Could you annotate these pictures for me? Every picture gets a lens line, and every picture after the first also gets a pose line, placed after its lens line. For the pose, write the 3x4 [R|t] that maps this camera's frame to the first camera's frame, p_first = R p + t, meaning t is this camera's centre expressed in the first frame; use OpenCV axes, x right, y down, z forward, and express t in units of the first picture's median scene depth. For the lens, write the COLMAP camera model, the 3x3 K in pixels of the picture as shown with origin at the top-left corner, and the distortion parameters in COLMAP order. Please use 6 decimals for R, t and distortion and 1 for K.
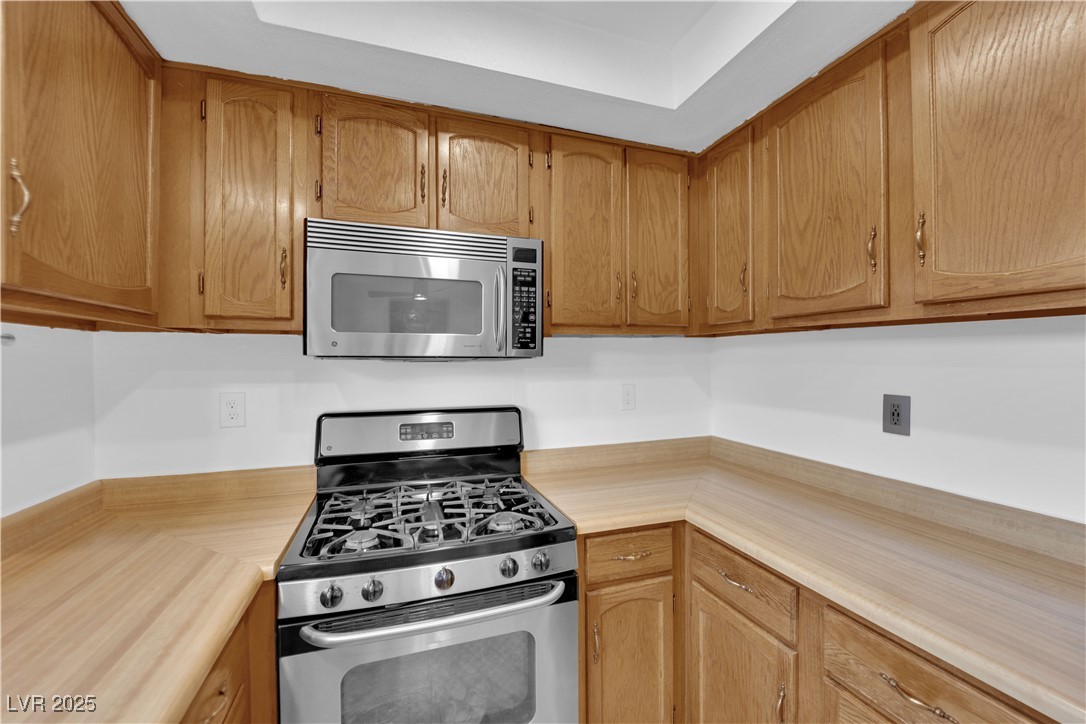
lens RADIAL K [[436.9, 0, 547.4], [0, 436.9, 359.4], [0, 0, 1]] dist [-0.008902, -0.005159]
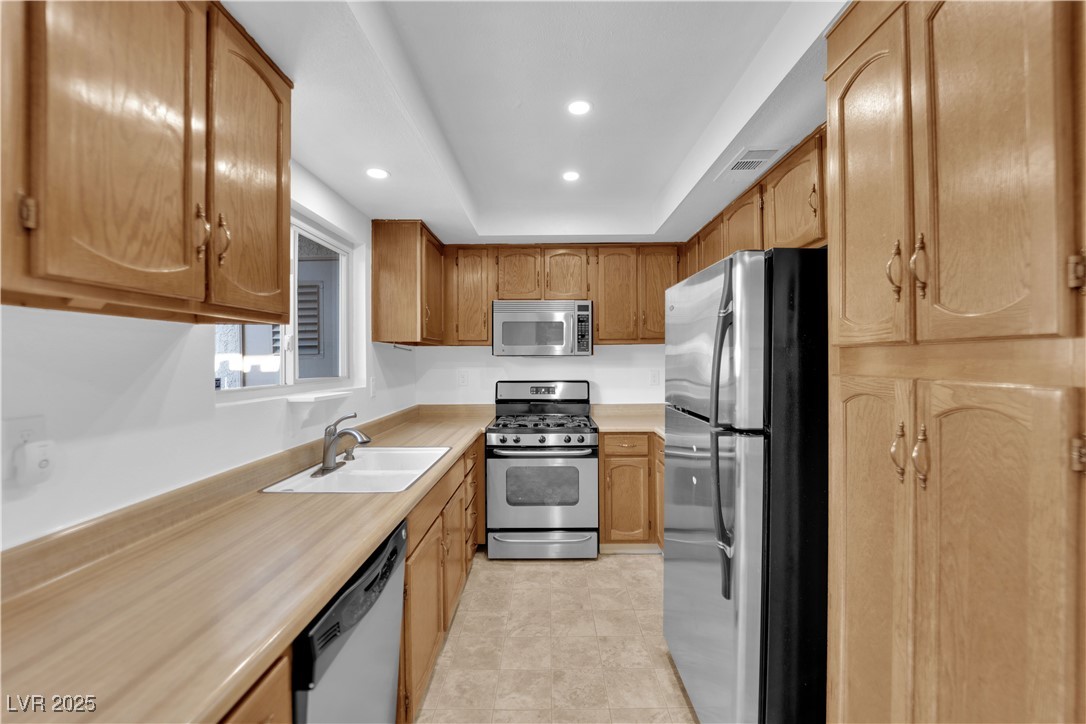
lens RADIAL K [[439.4, 0, 546.7], [0, 439.4, 360.8], [0, 0, 1]] dist [-0.008068, -0.004940]
pose [[0.942646, -0.000557, -0.333793, 0.510455], [0.002753, 0.999978, 0.006107, 0.008293], [0.333782, -0.006675, 0.942627, -1.126591]]
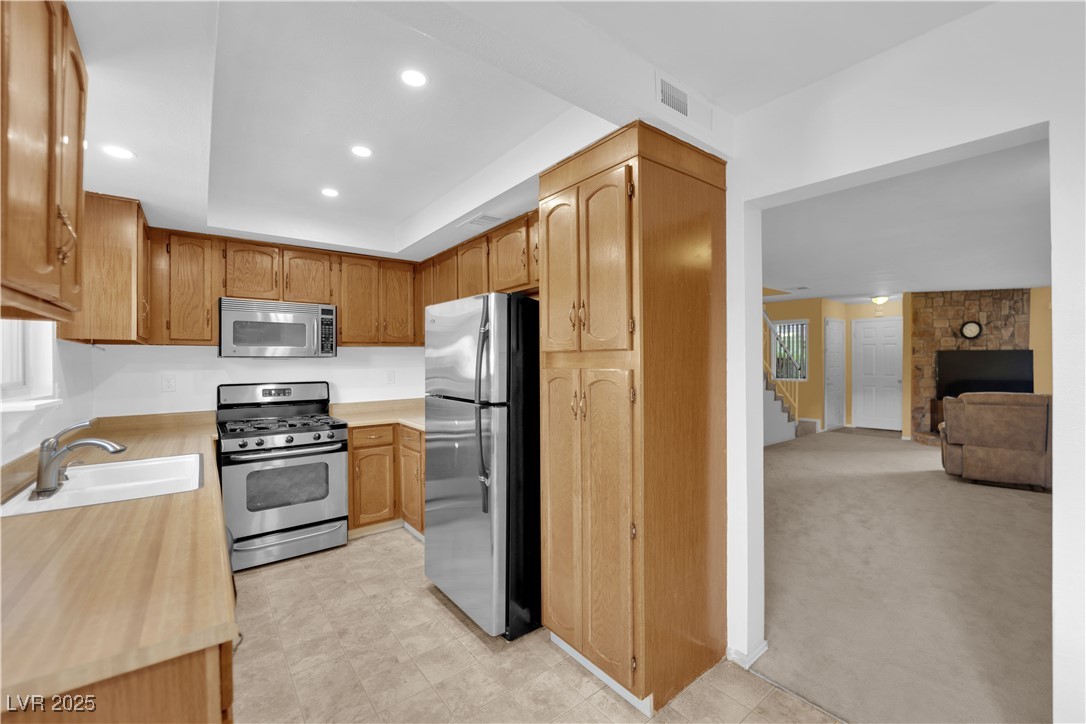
lens RADIAL K [[439.4, 0, 546.7], [0, 439.4, 360.8], [0, 0, 1]] dist [-0.008068, -0.004940]
pose [[0.945530, -0.002919, 0.325522, 0.289081], [0.002384, 0.999995, 0.002042, 0.013057], [-0.325527, -0.001154, 0.945532, -1.546922]]
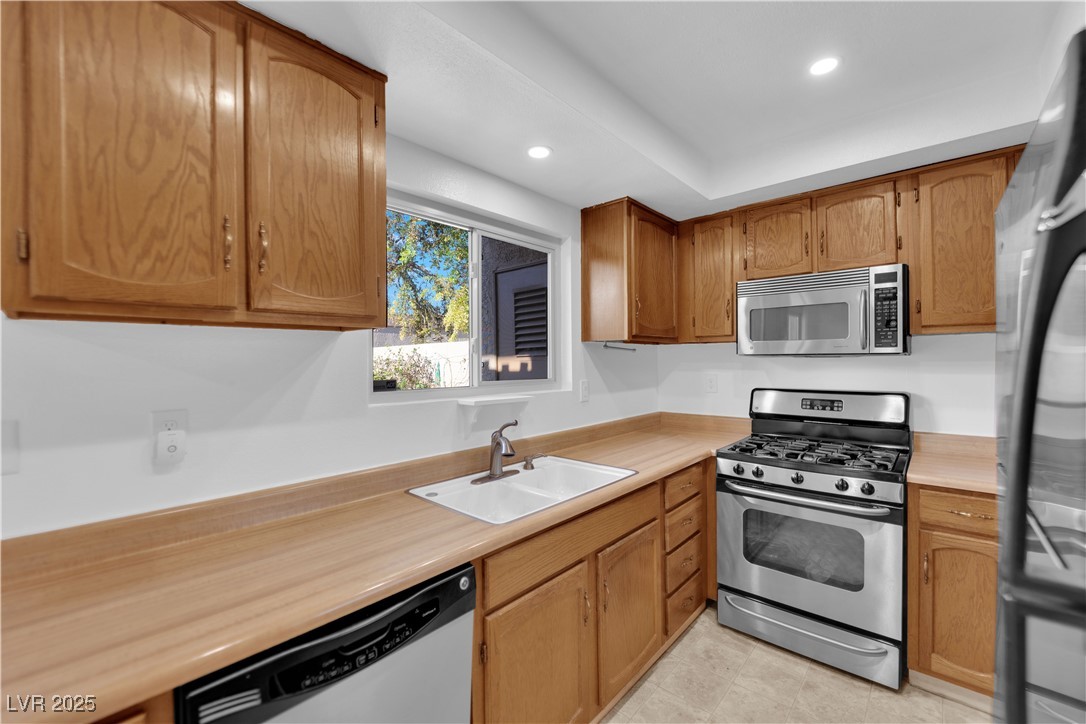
lens RADIAL K [[439.4, 0, 546.7], [0, 439.4, 360.8], [0, 0, 1]] dist [-0.008068, -0.004940]
pose [[0.481548, 0.000705, -0.876419, 0.632961], [0.008432, 0.999950, 0.005438, 0.001284], [0.876379, -0.010009, 0.481518, -0.574842]]
